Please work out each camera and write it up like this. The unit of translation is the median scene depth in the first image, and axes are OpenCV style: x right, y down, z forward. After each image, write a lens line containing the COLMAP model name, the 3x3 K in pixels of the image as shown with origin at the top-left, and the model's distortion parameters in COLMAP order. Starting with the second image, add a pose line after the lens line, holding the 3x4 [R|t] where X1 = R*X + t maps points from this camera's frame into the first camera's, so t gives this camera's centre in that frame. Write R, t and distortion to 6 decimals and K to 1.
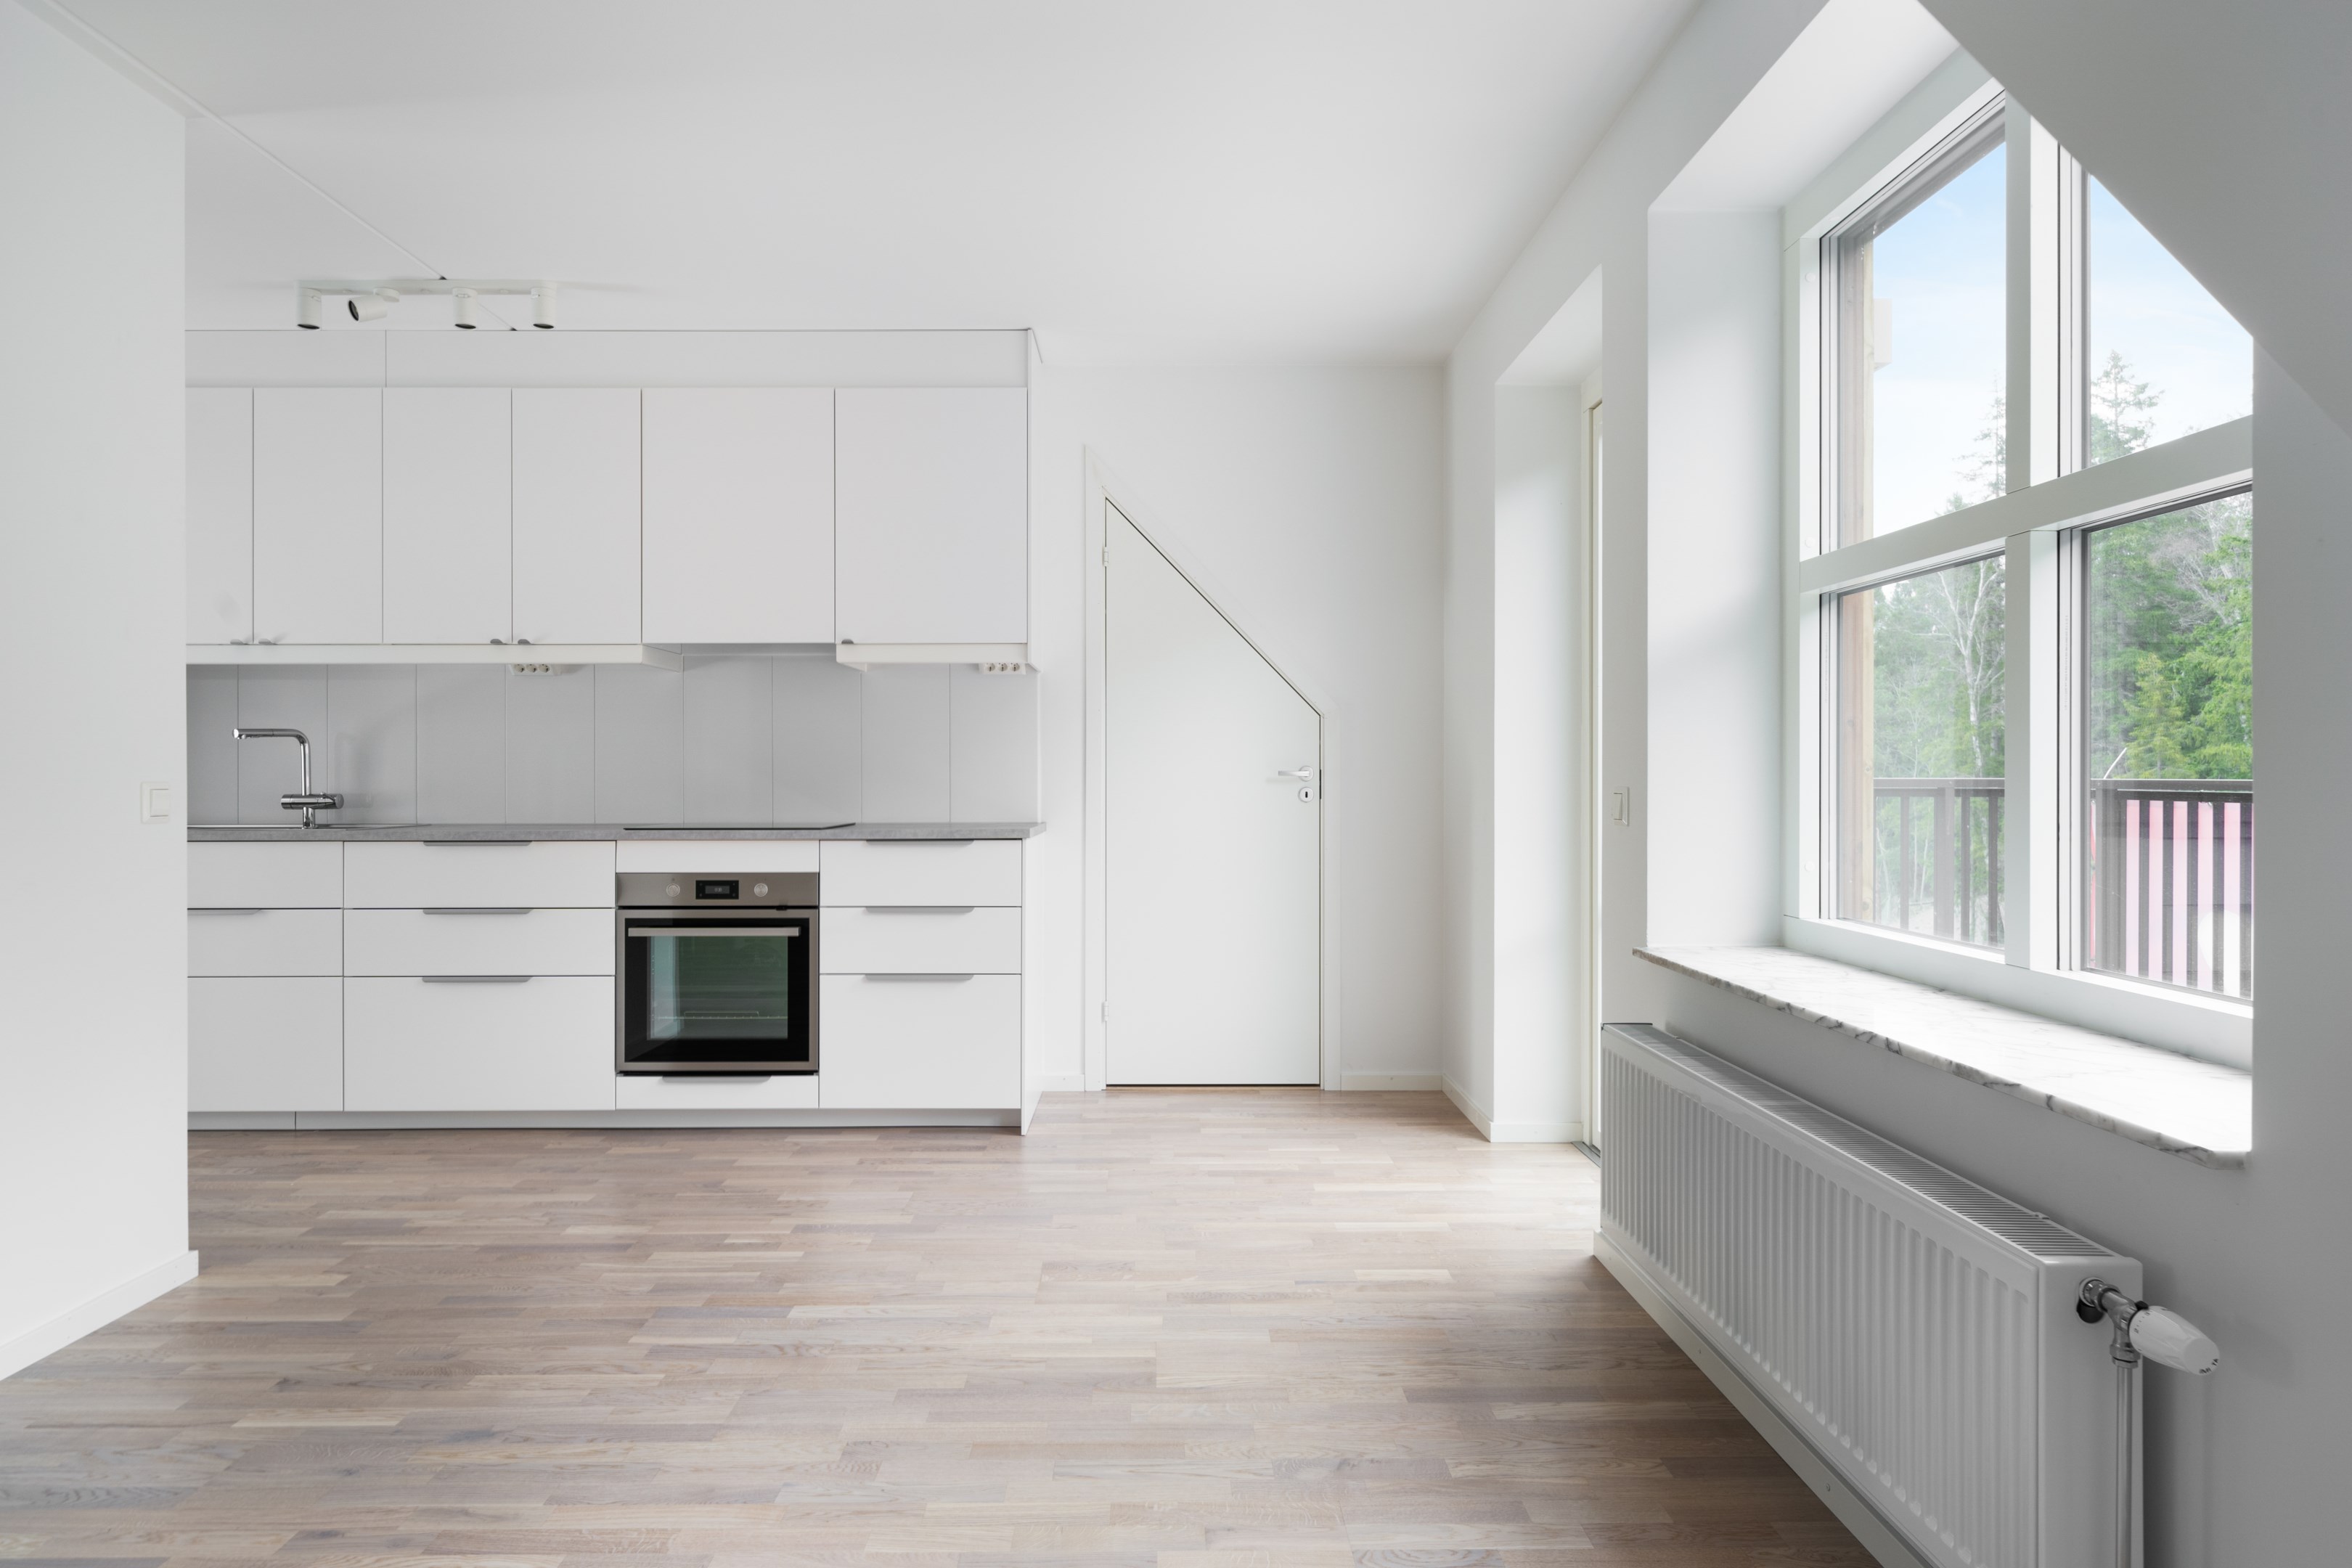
lens RADIAL K [[1451.0, 0, 1175.6], [0, 1451.0, 791.7], [0, 0, 1]] dist [0.001890, -0.000254]
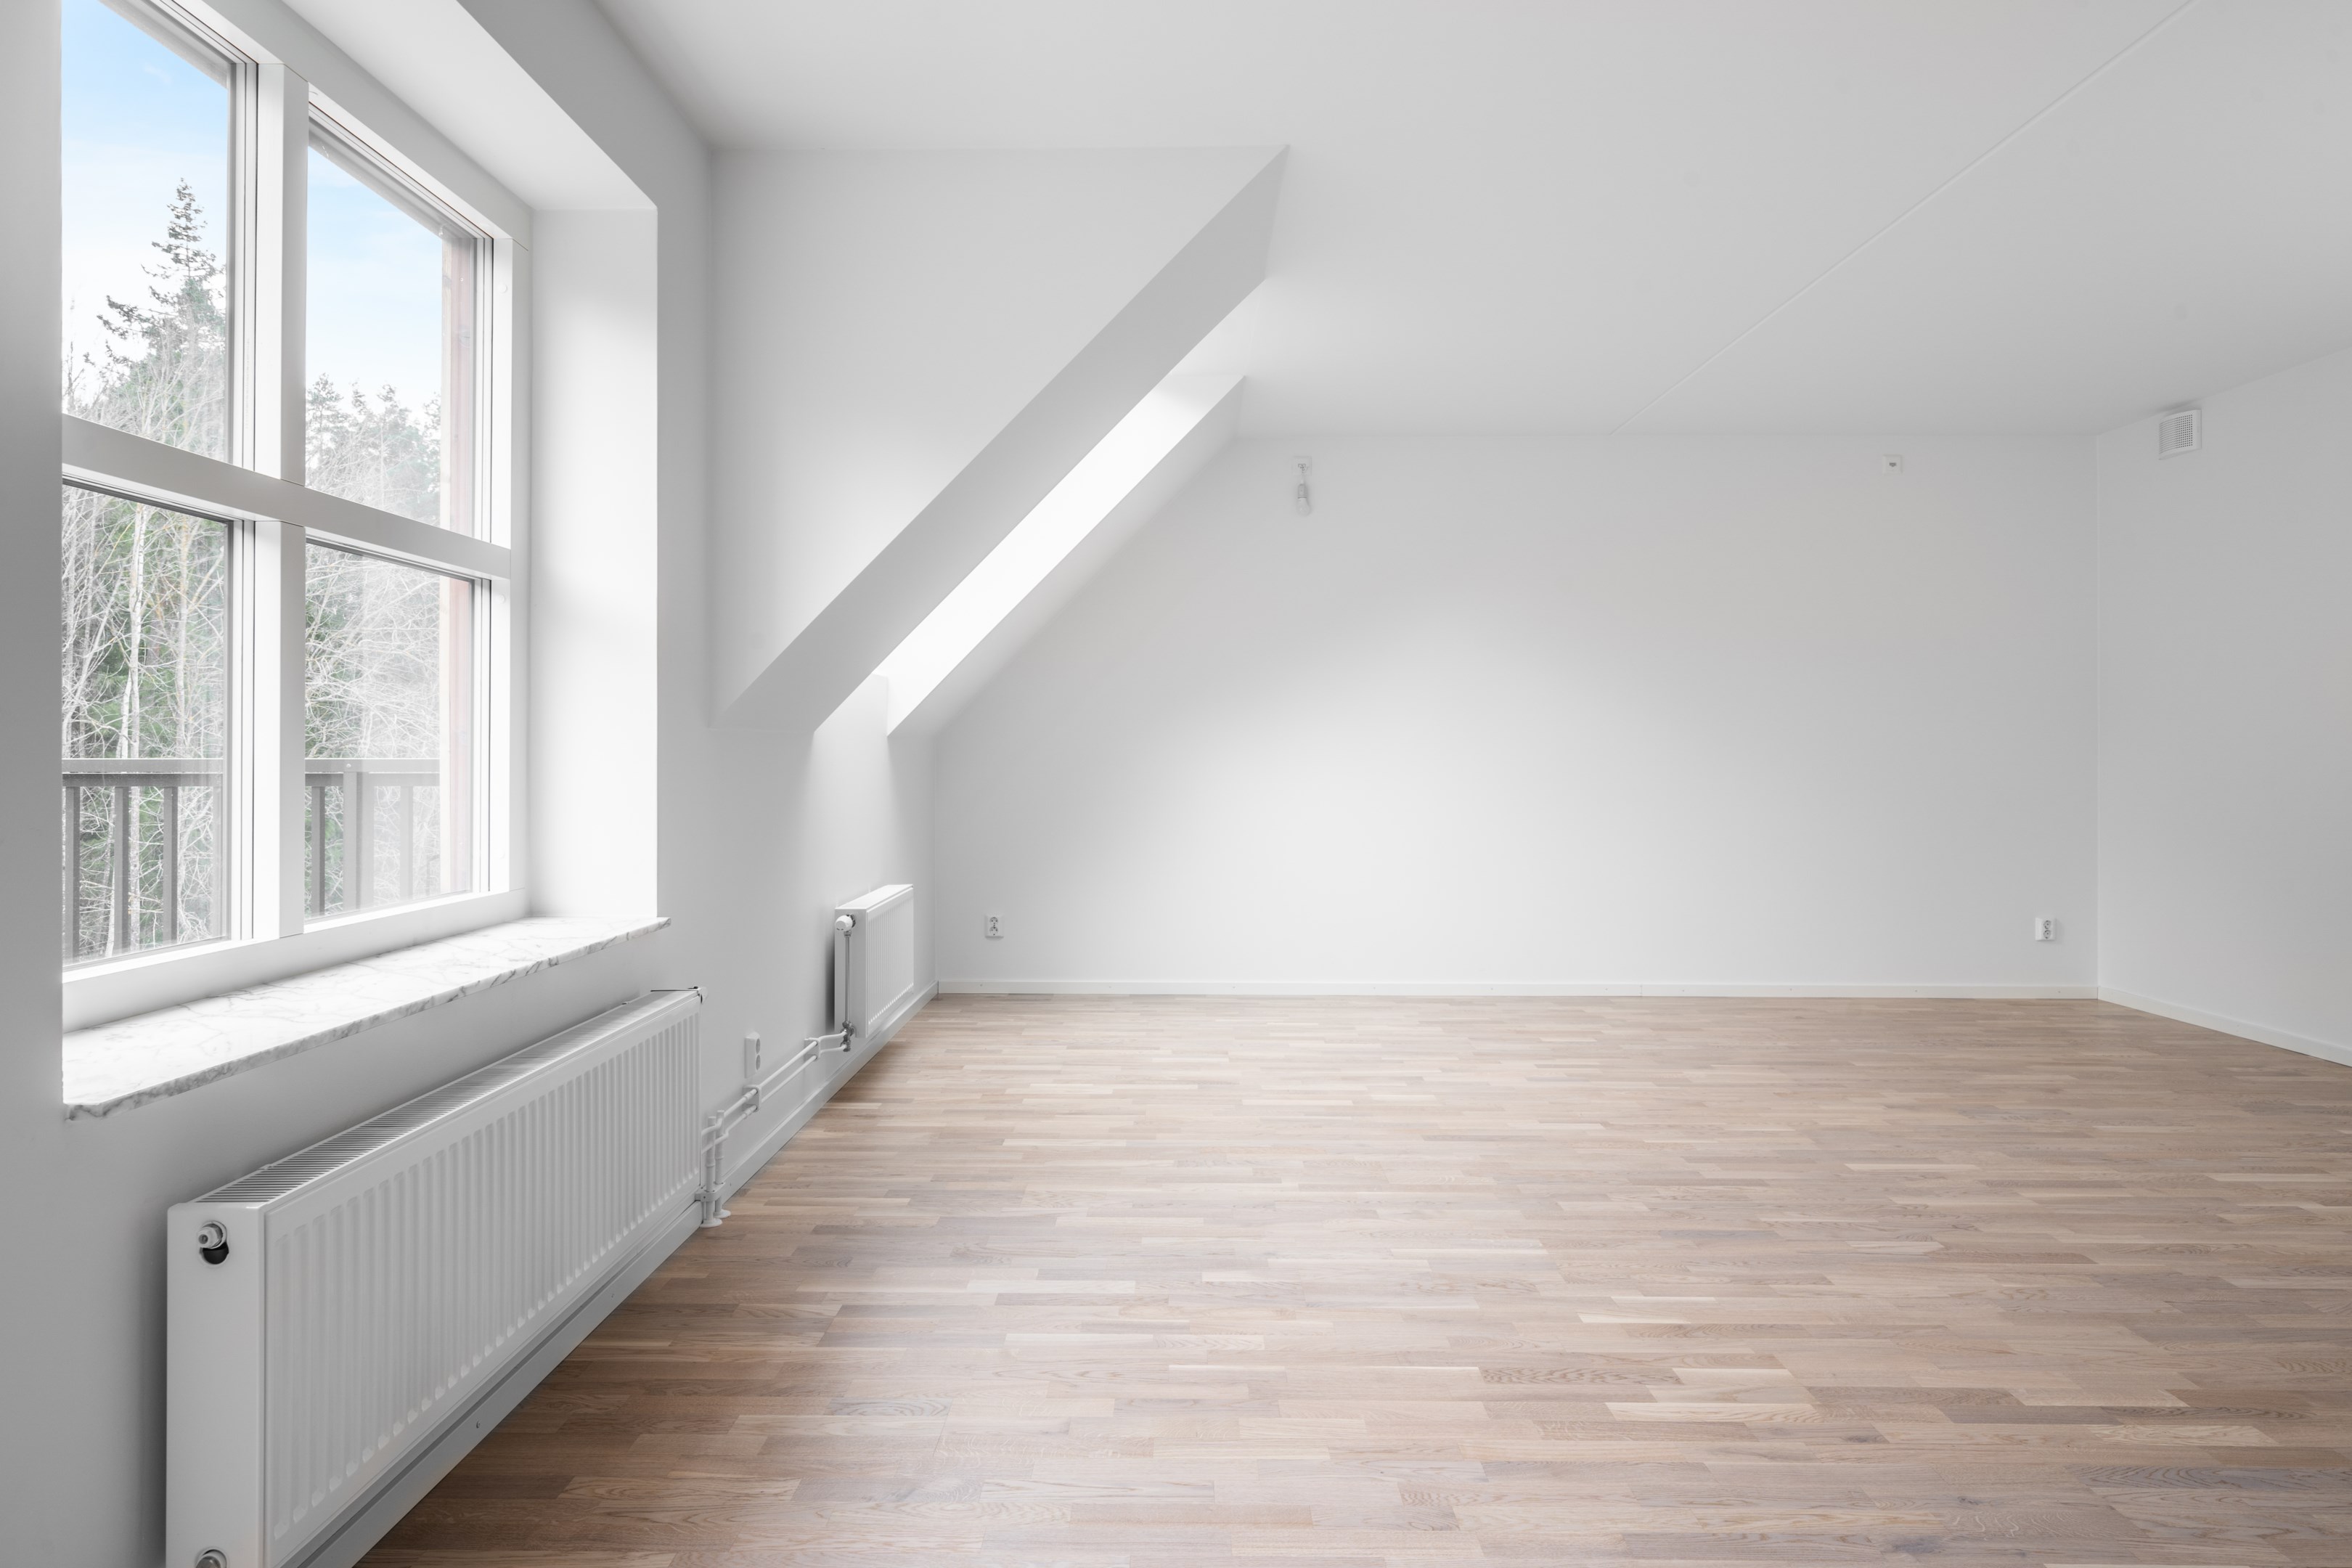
lens RADIAL K [[1451.0, 0, 1176.4], [0, 1451.0, 771.2], [0, 0, 1]] dist [0.001890, -0.000254]
pose [[-0.999821, -0.001342, 0.018854, -0.062874], [-0.000893, 0.999716, 0.023817, -0.018902], [-0.018880, 0.023796, -0.999539, 1.586890]]
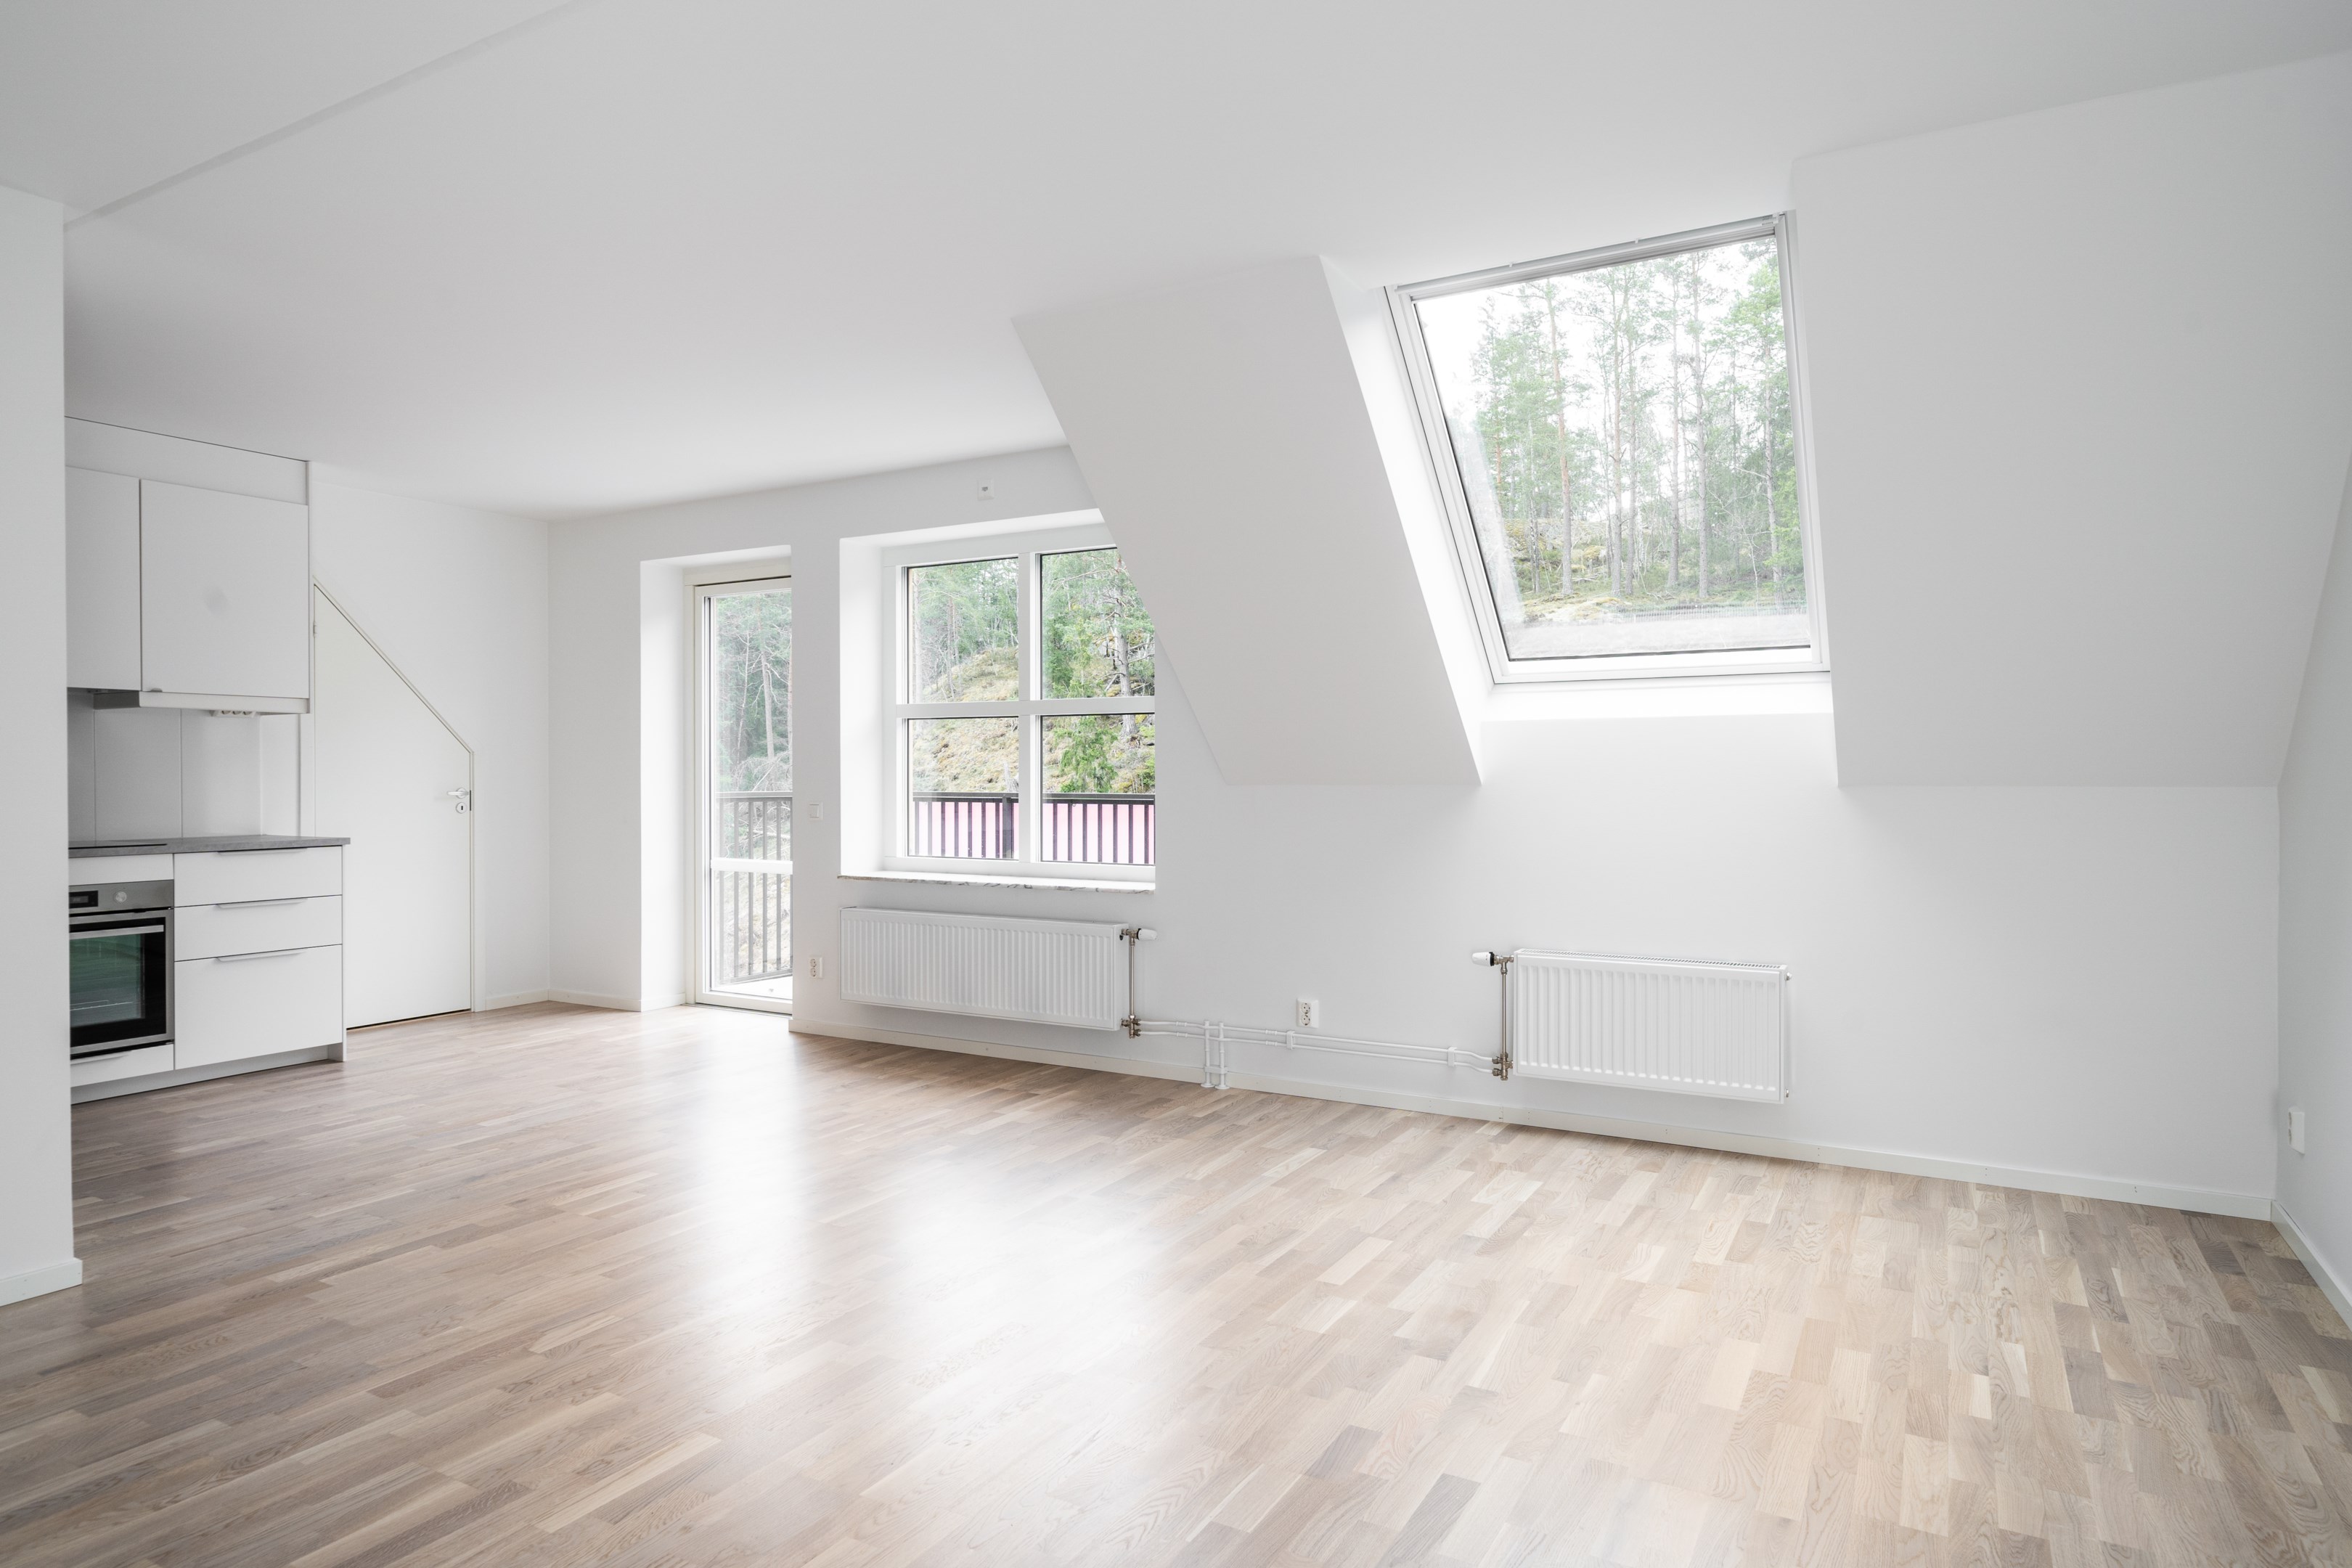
lens RADIAL K [[1360.5, 0, 1178.2], [0, 1360.5, 779.0], [0, 0, 1]] dist [0.000356, -0.000405]
pose [[0.504406, -0.004744, 0.863454, -1.292191], [0.008844, 0.999961, 0.000327, -0.036683], [-0.863421, 0.007471, 0.504428, -0.519829]]
